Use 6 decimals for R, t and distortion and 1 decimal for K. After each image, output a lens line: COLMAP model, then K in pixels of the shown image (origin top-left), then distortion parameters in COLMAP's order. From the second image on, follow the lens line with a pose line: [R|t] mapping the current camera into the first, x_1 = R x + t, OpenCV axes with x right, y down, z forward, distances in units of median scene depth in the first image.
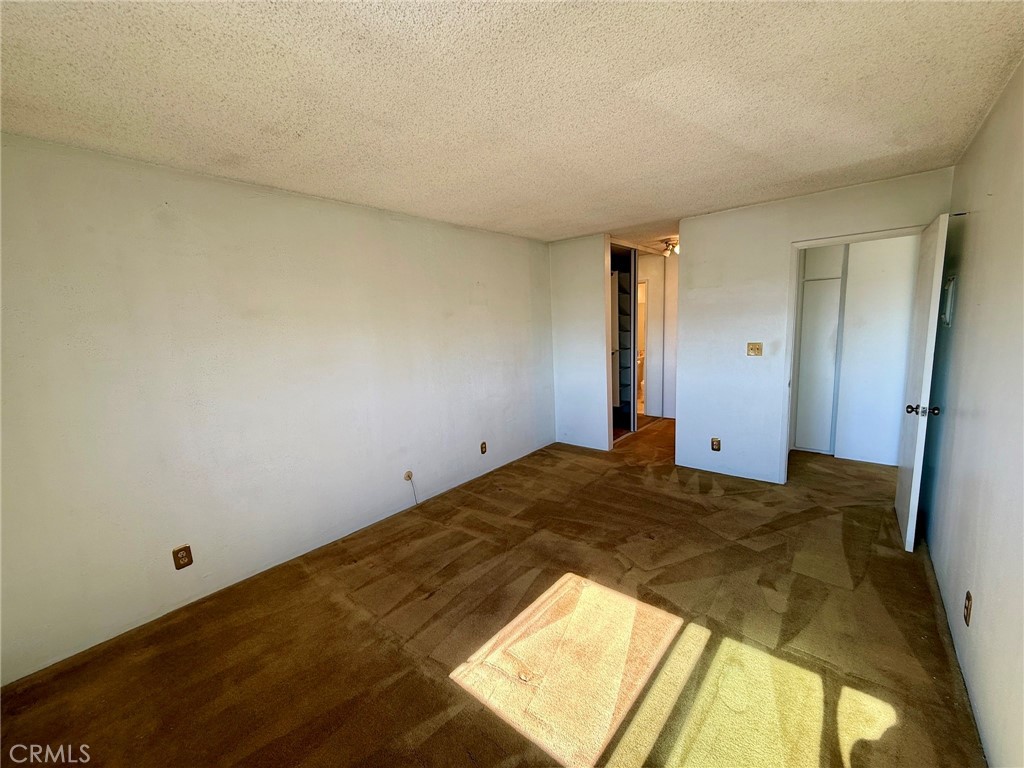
lens RADIAL K [[407.4, 0, 510.8], [0, 407.4, 383.2], [0, 0, 1]] dist [-0.000624, 0.000036]
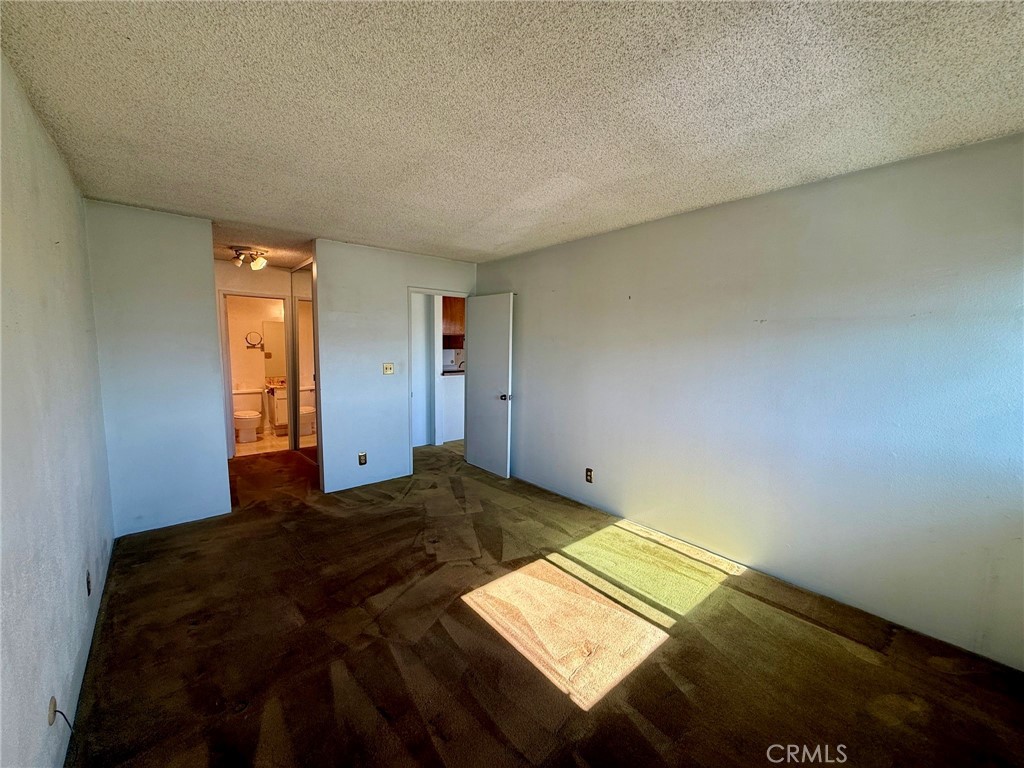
lens RADIAL K [[408.2, 0, 508.4], [0, 408.2, 383.2], [0, 0, 1]] dist [-0.001045, -0.000095]
pose [[0.164086, -0.052426, 0.985052, -0.626630], [0.126071, 0.991512, 0.031770, -0.042411], [-0.978357, 0.118973, 0.169303, 0.552791]]
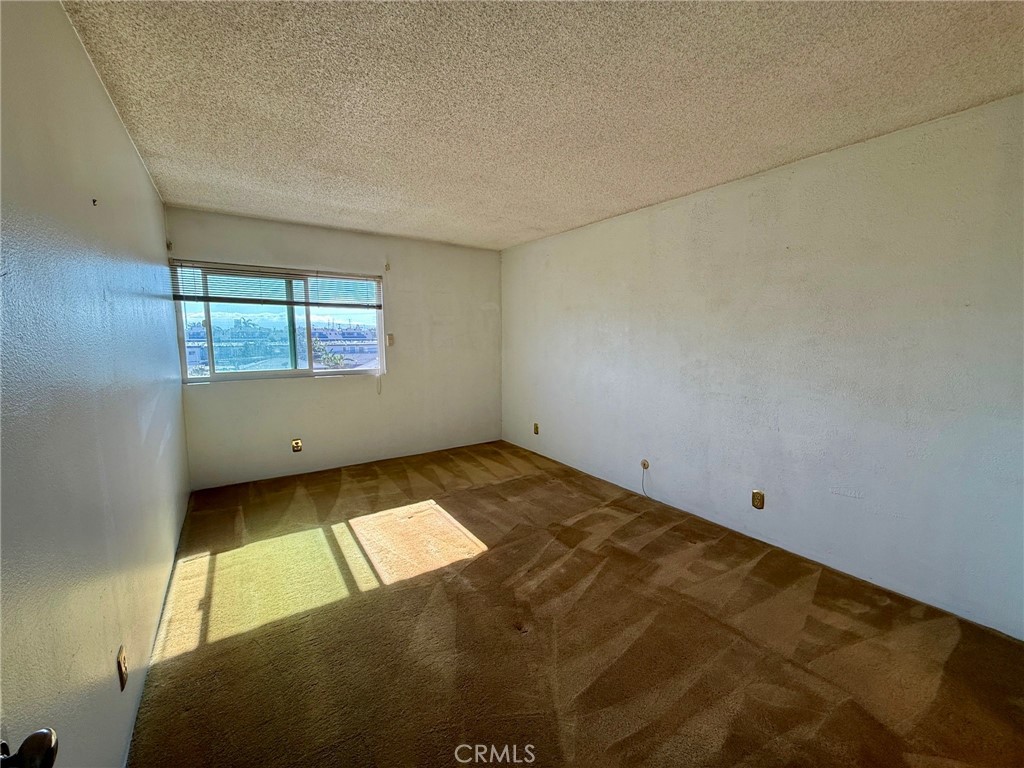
lens RADIAL K [[407.4, 0, 510.8], [0, 407.4, 383.2], [0, 0, 1]] dist [-0.000624, 0.000036]
pose [[-0.258059, 0.160251, -0.952746, 0.890664], [-0.134369, 0.970610, 0.199651, -0.147346], [0.956739, 0.179541, -0.228942, 1.010770]]
